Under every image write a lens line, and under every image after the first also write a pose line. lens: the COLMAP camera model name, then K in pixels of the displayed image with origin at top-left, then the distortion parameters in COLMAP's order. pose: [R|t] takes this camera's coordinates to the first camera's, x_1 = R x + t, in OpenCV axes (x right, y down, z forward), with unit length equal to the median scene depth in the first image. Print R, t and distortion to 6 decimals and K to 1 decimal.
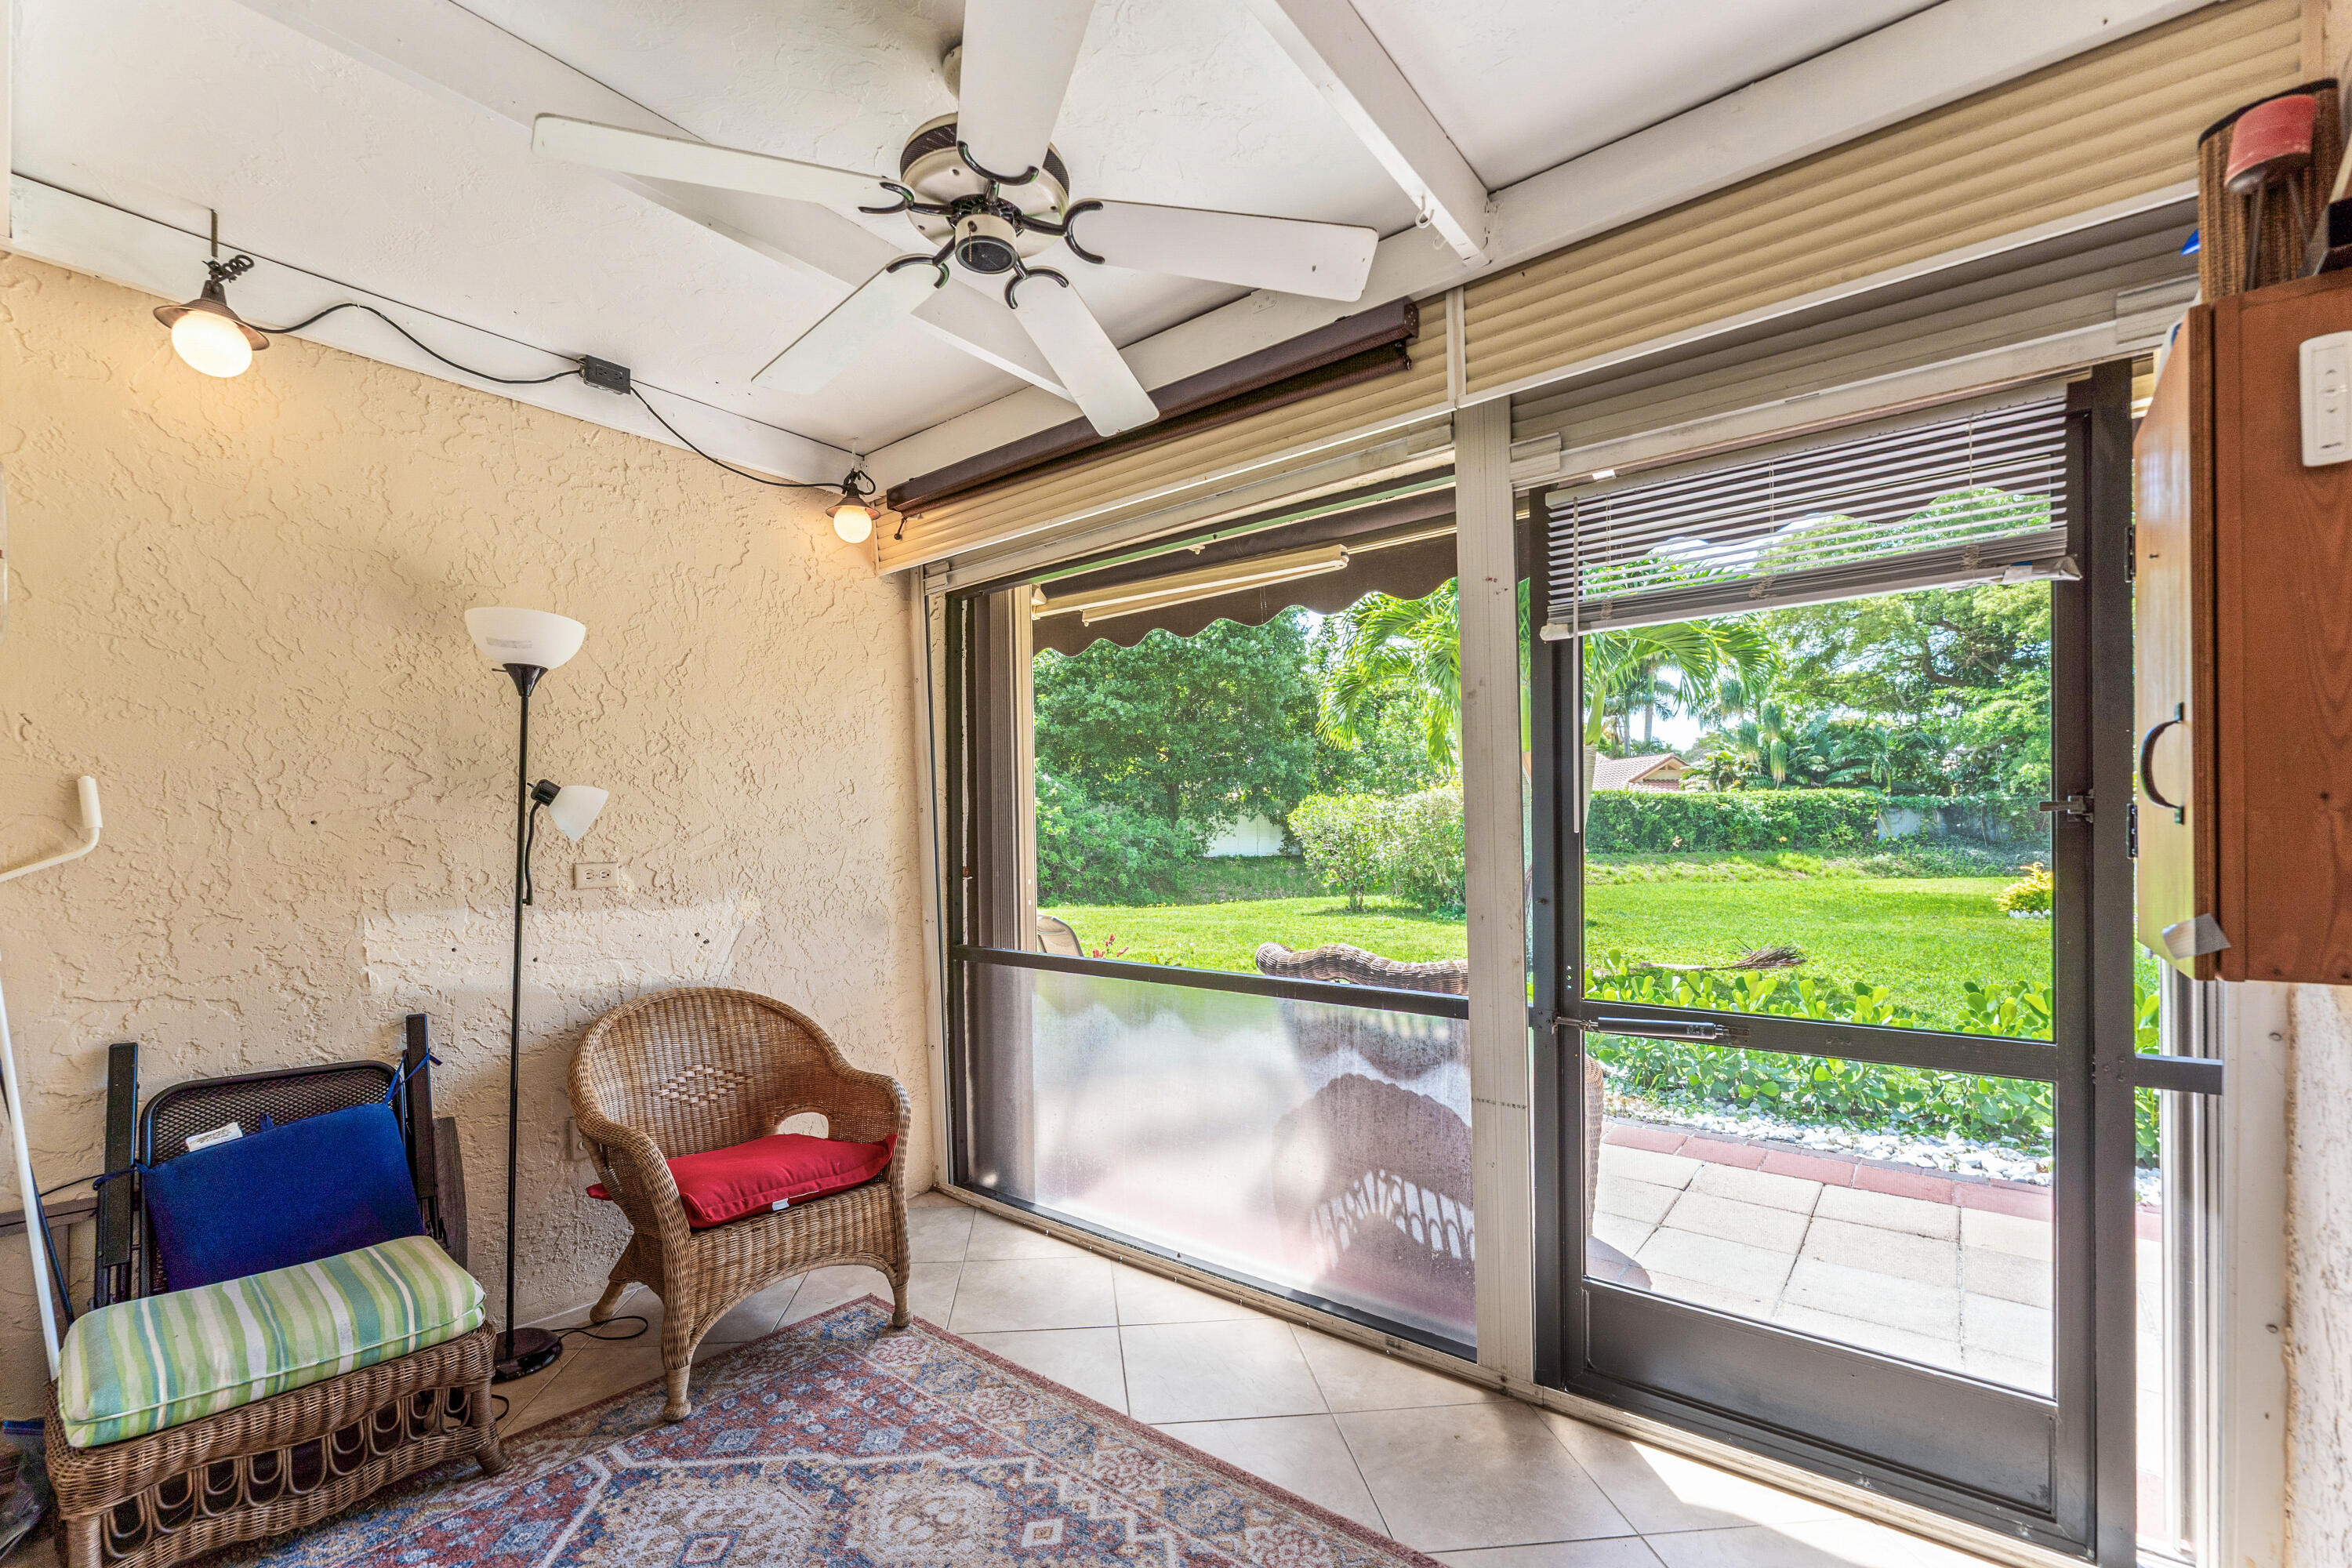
lens RADIAL K [[984.1, 0, 1165.9], [0, 984.1, 839.3], [0, 0, 1]] dist [-0.005237, -0.000461]
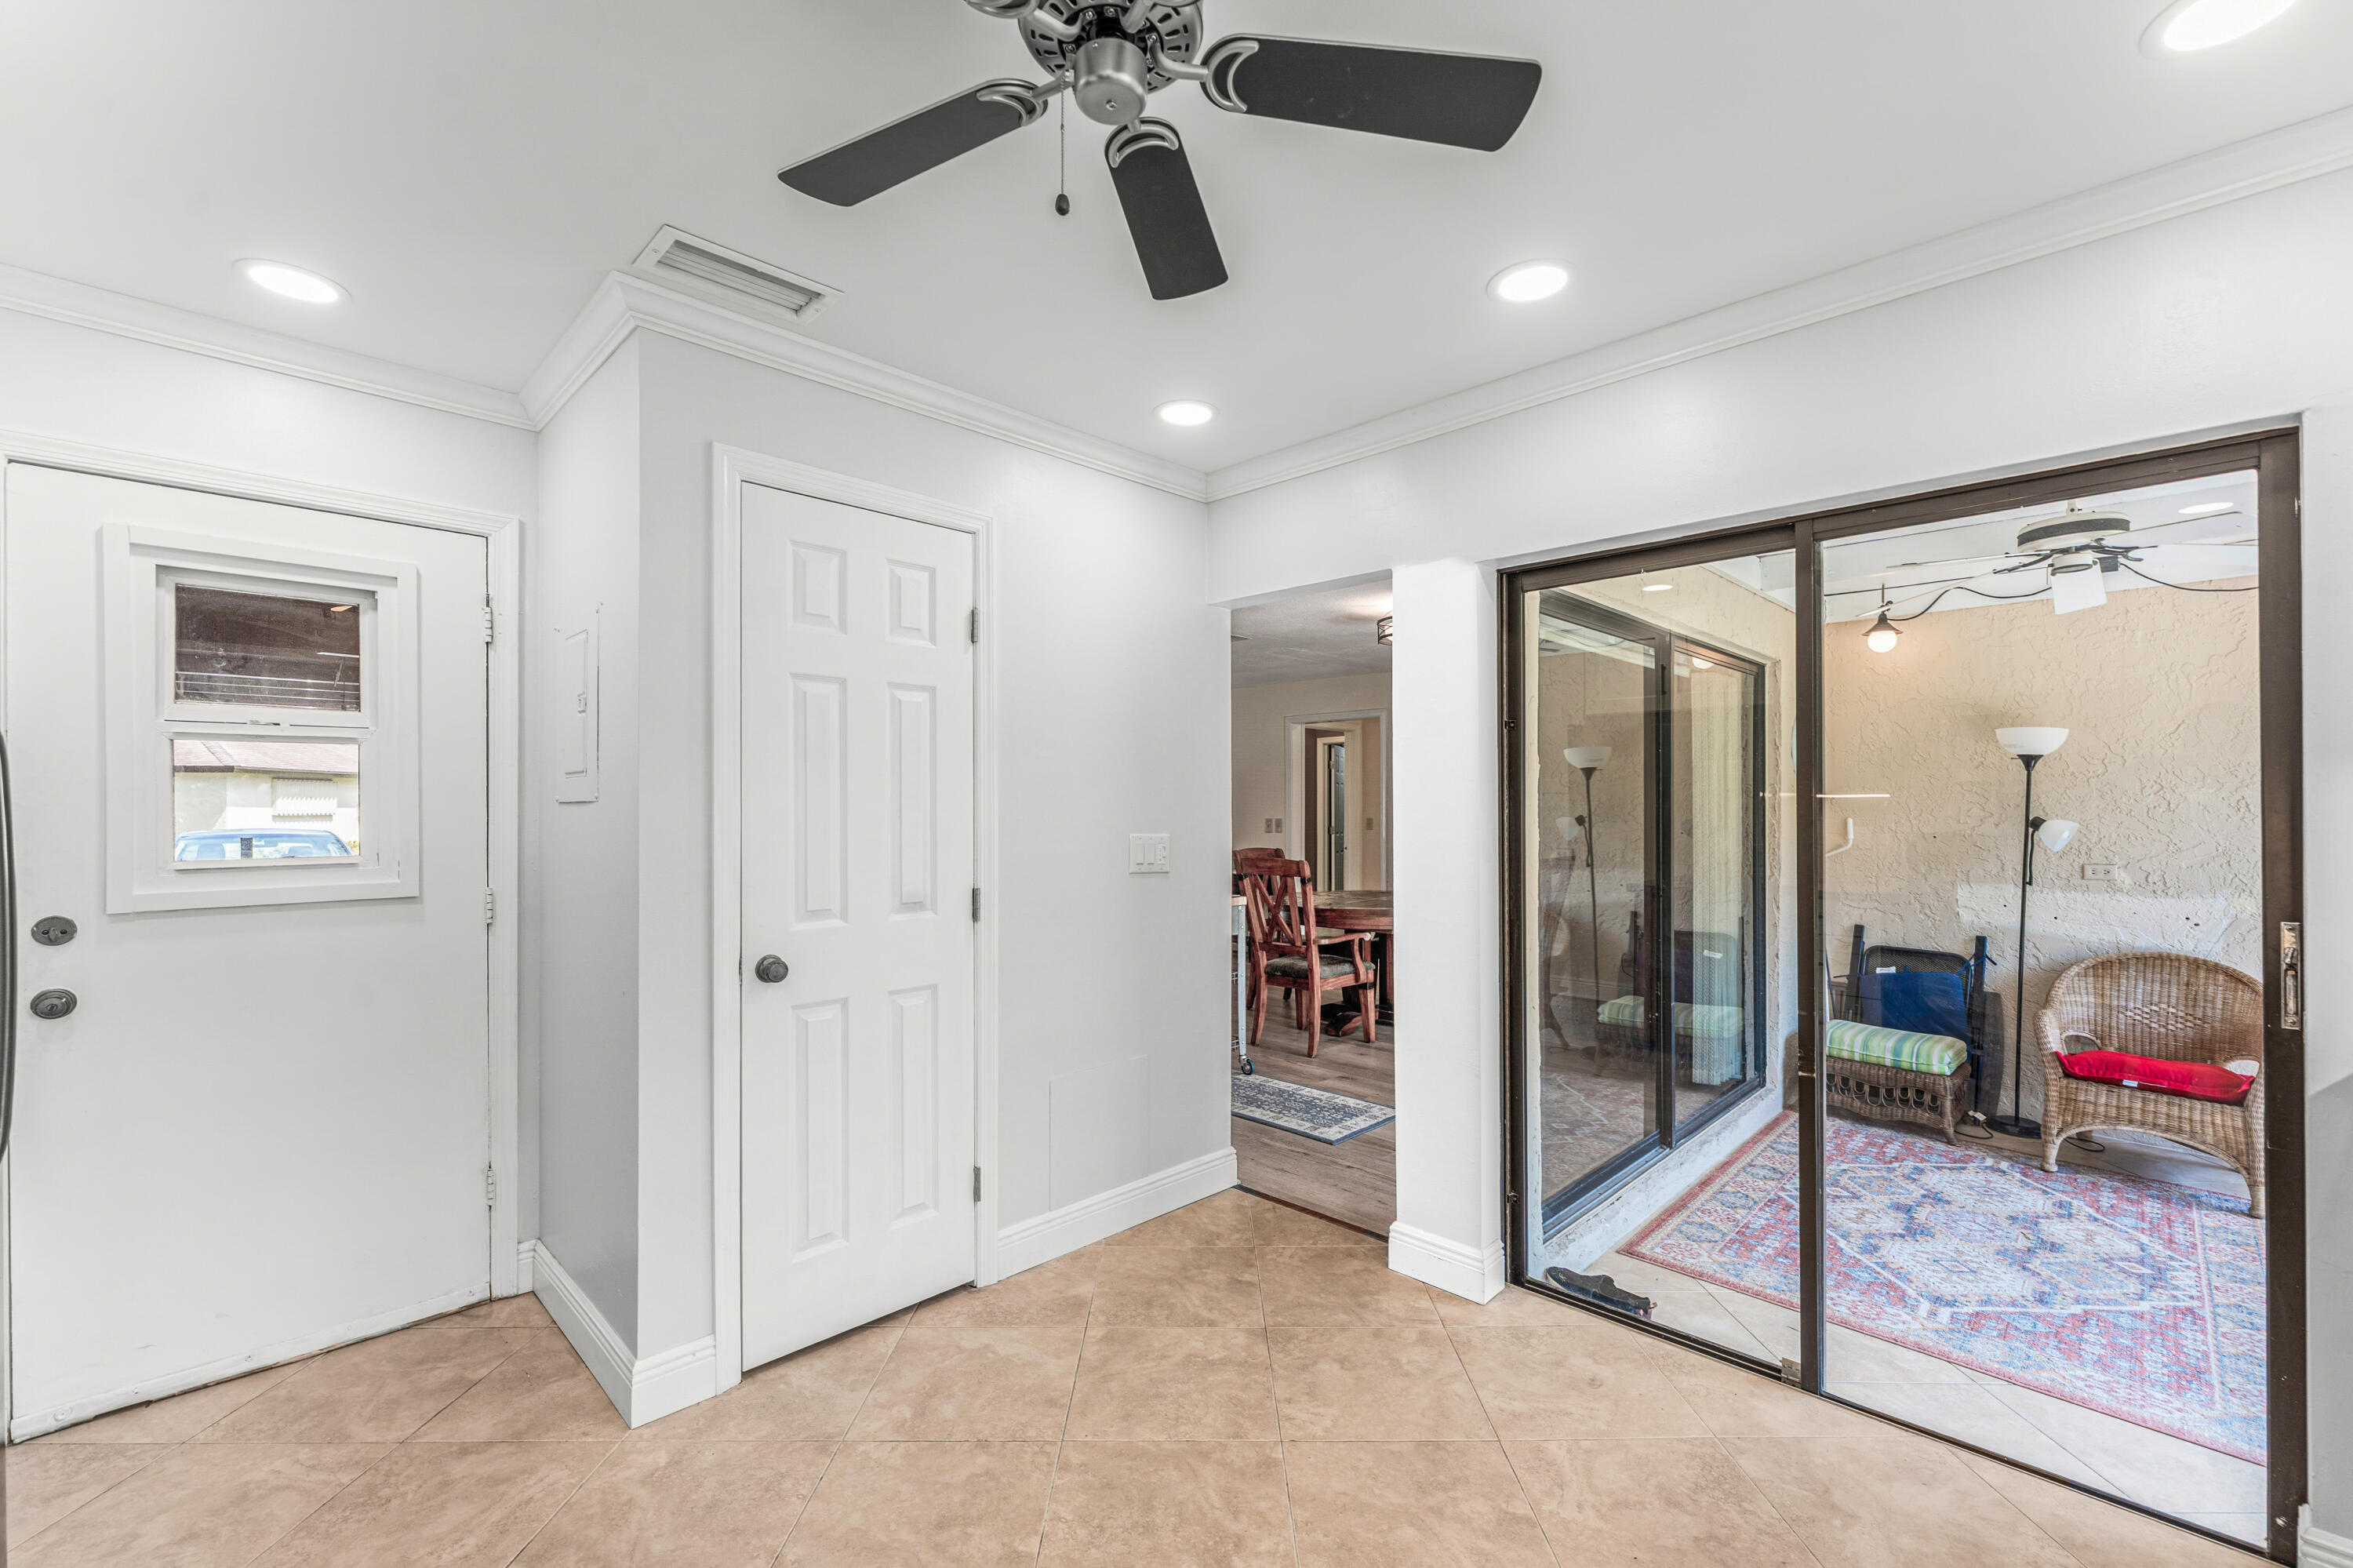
lens RADIAL K [[986.4, 0, 1202.4], [0, 986.4, 805.6], [0, 0, 1]] dist [-0.003506, 0.000057]
pose [[-0.091478, 0.006534, -0.995786, 1.148635], [-0.001904, 0.999975, 0.006736, -0.079542], [0.995805, 0.002512, -0.091464, -0.318899]]
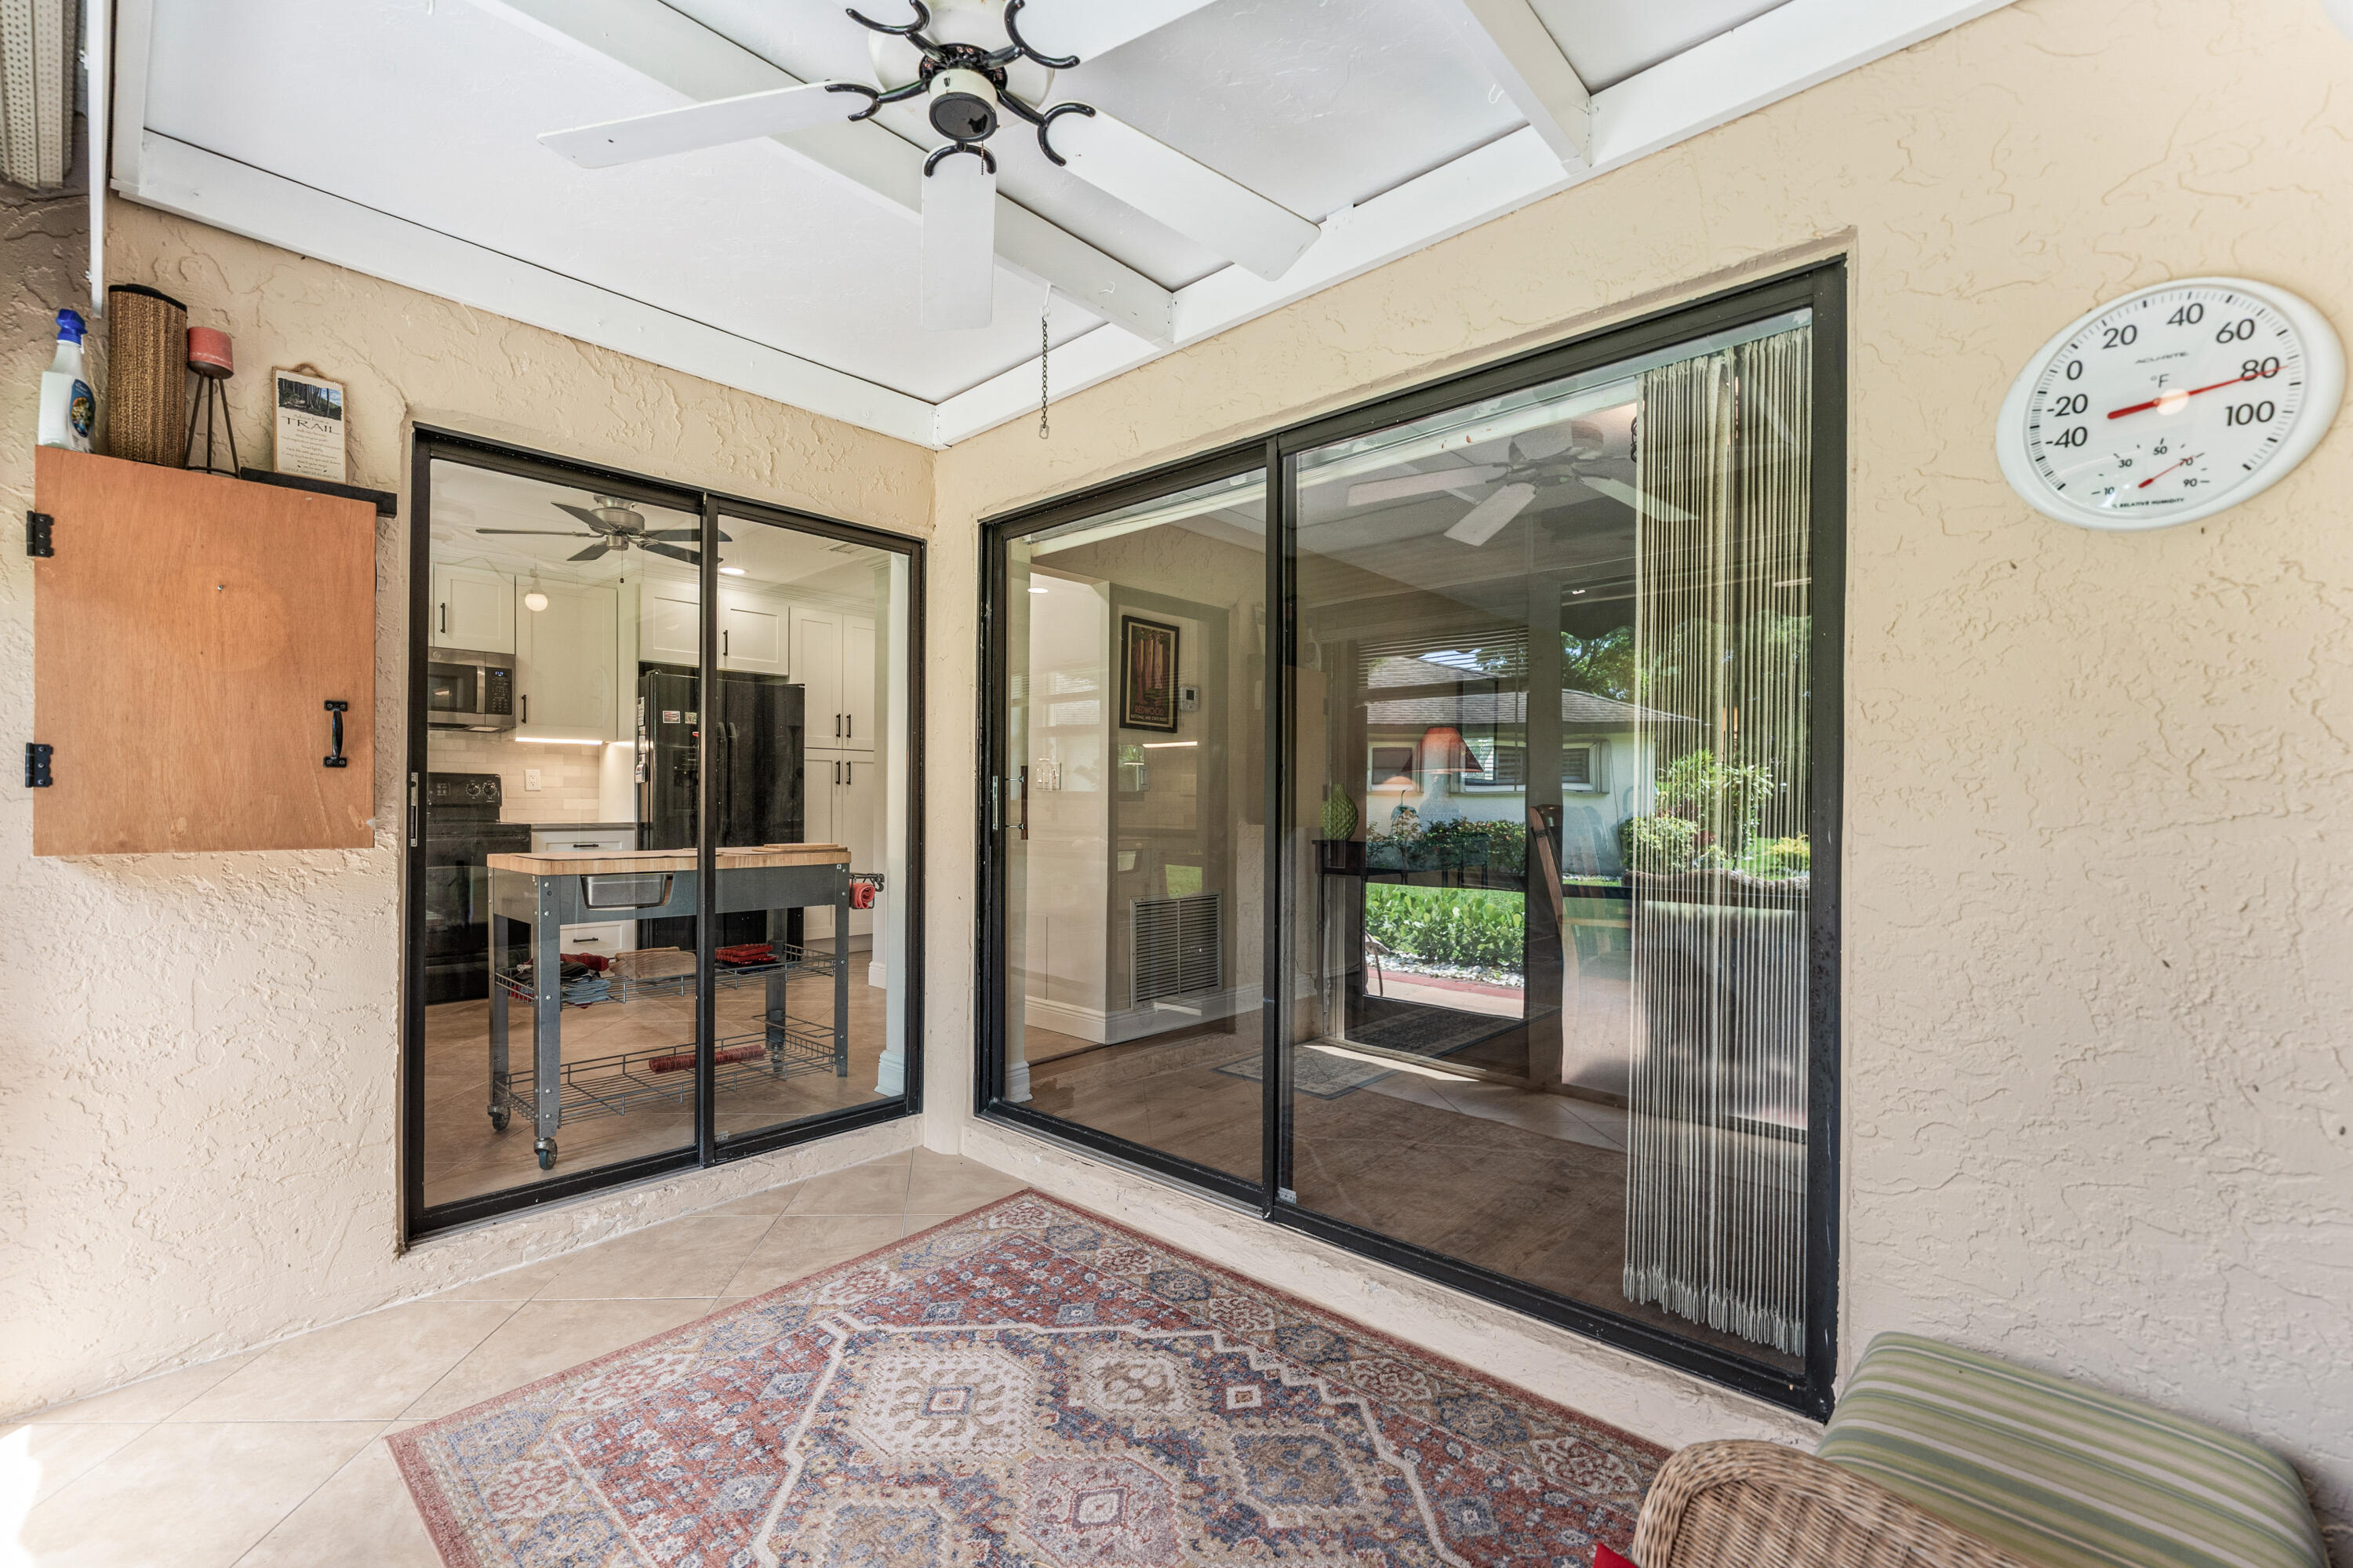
lens RADIAL K [[995.6, 0, 1126.1], [0, 995.6, 802.8], [0, 0, 1]] dist [0.000492, -0.000217]
pose [[-0.996265, 0.001868, 0.086326, -0.247168], [0.002179, 0.999991, 0.003504, 0.022169], [-0.086318, 0.003679, -0.996261, 1.147083]]
